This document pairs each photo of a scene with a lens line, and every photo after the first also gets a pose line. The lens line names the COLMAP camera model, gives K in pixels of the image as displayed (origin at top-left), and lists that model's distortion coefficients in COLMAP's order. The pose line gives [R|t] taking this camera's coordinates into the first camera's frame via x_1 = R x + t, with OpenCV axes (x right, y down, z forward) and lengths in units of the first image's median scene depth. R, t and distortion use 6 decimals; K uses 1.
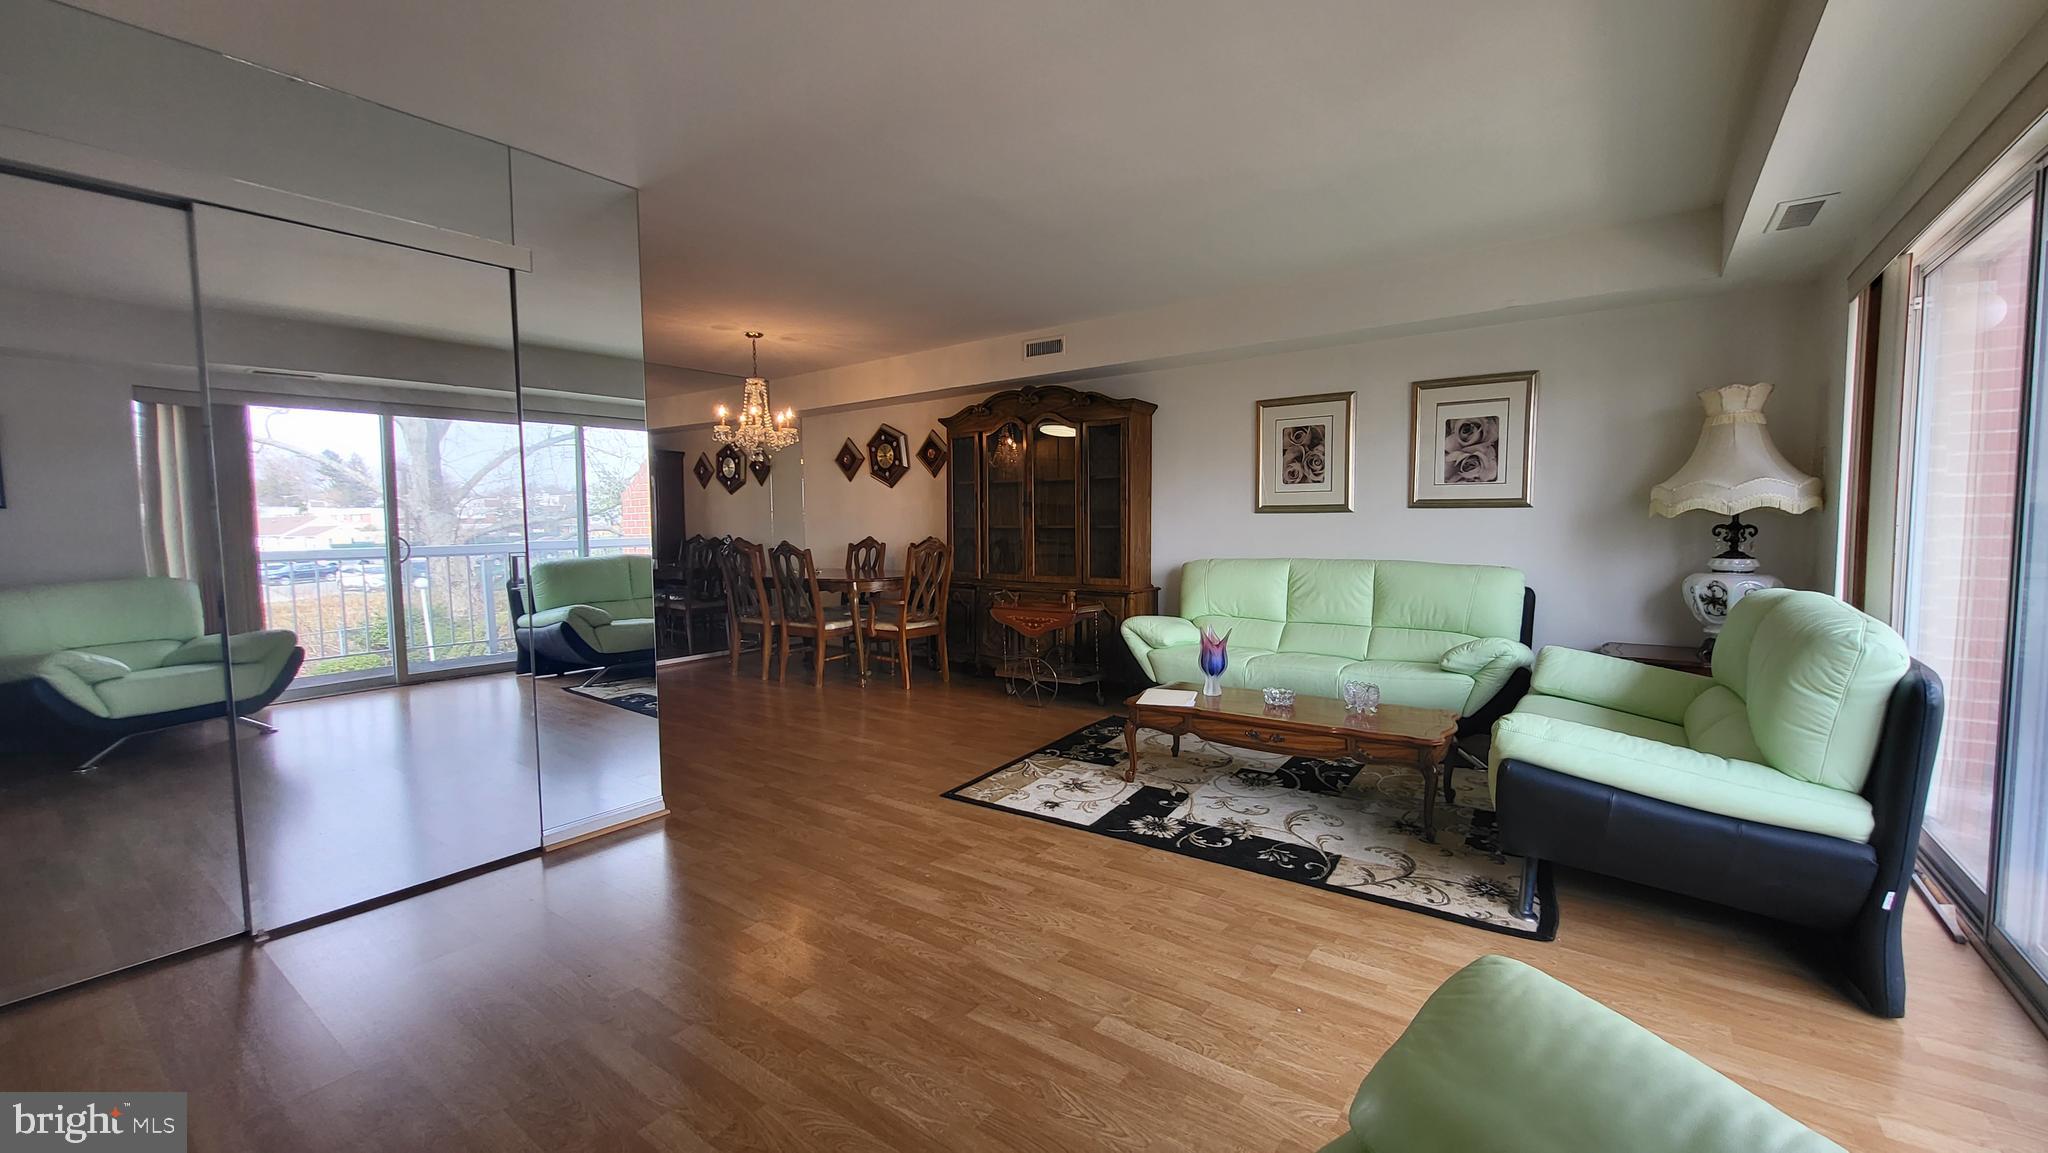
lens RADIAL K [[818.4, 0, 1026.7], [0, 818.4, 572.8], [0, 0, 1]] dist [0.002637, 0.000143]
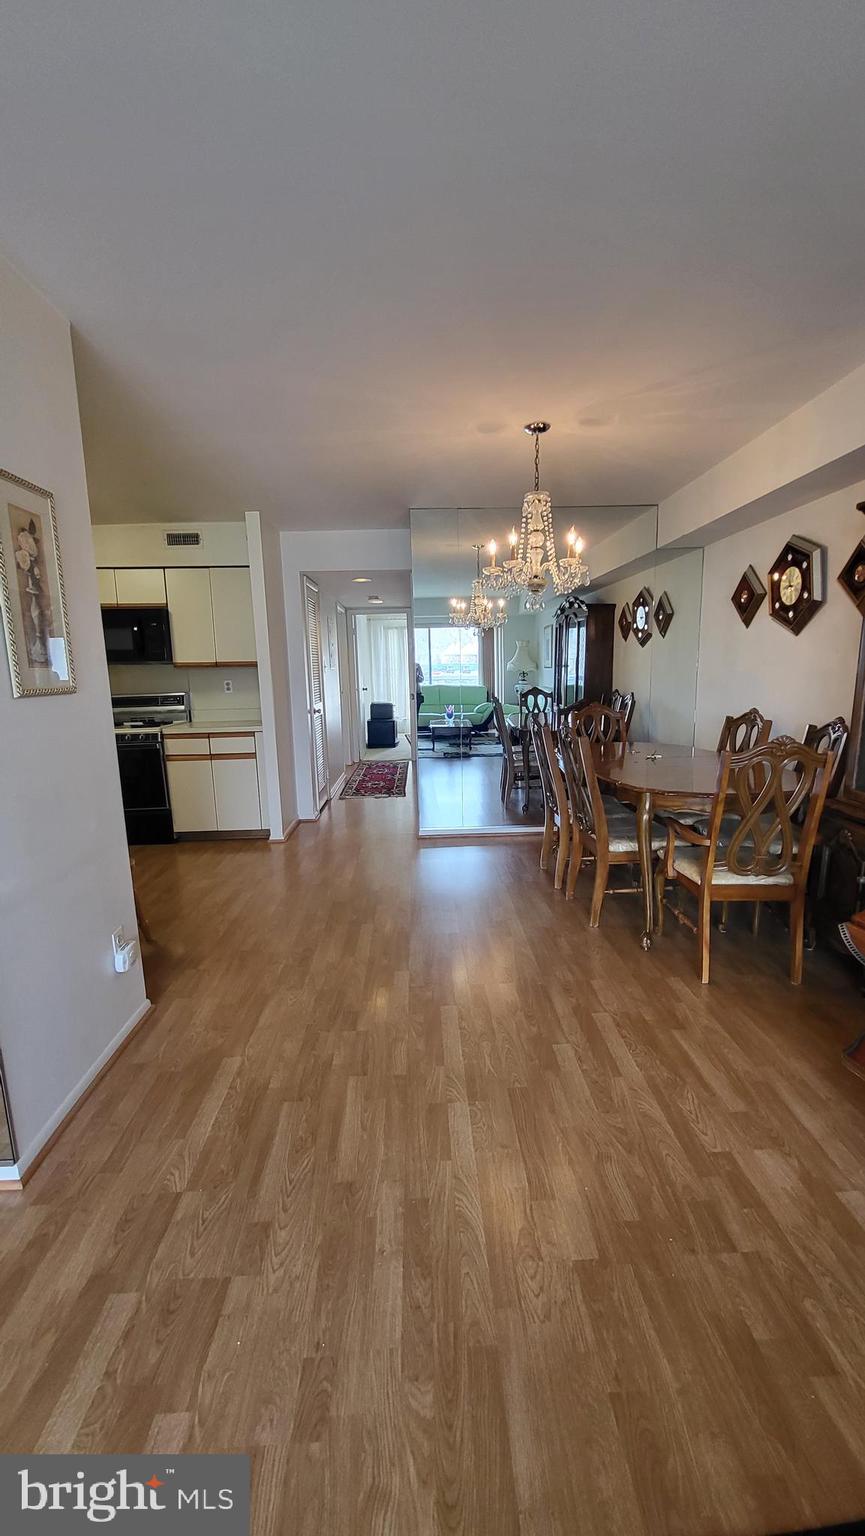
lens RADIAL K [[613.8, 0, 436.4], [0, 613.8, 768.8], [0, 0, 1]] dist [0.002637, 0.000143]
pose [[0.626824, 0.122725, -0.769435, 0.046836], [-0.036640, 0.991068, 0.128226, -0.051105], [0.778299, -0.052183, 0.625722, 0.469183]]
